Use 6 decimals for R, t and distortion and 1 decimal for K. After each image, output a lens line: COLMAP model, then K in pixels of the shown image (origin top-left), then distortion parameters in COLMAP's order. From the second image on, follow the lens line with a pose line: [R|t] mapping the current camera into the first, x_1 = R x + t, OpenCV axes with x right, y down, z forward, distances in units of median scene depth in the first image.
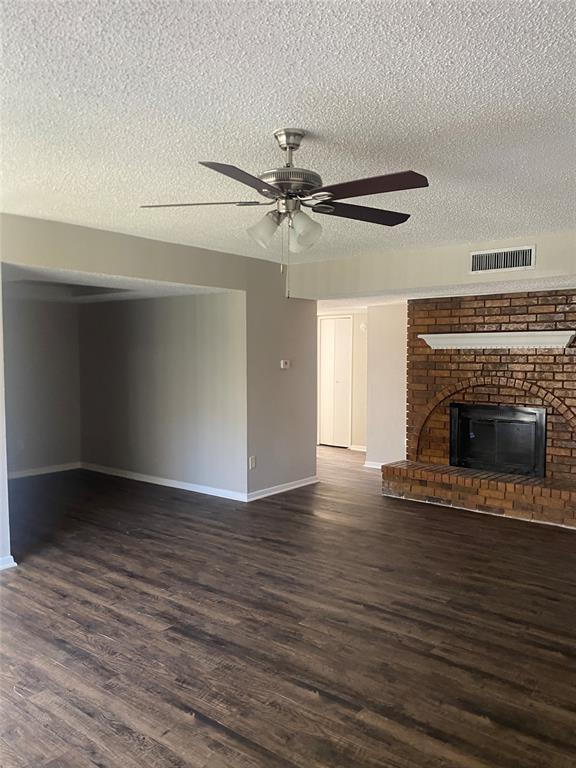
lens RADIAL K [[623.8, 0, 288.0], [0, 623.8, 384.0], [0, 0, 1]] dist [0.006131, -0.009248]
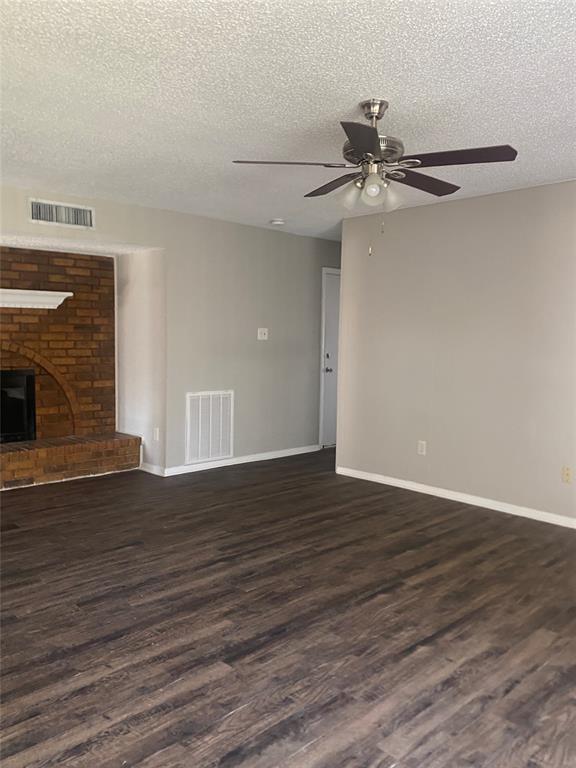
lens RADIAL K [[639.3, 0, 288.0], [0, 639.3, 384.0], [0, 0, 1]] dist [0.002134, -0.000102]
pose [[0.113222, -0.086624, 0.989786, -0.893648], [0.040703, 0.995760, 0.082490, -0.008241], [-0.992736, 0.030948, 0.116268, 0.799080]]
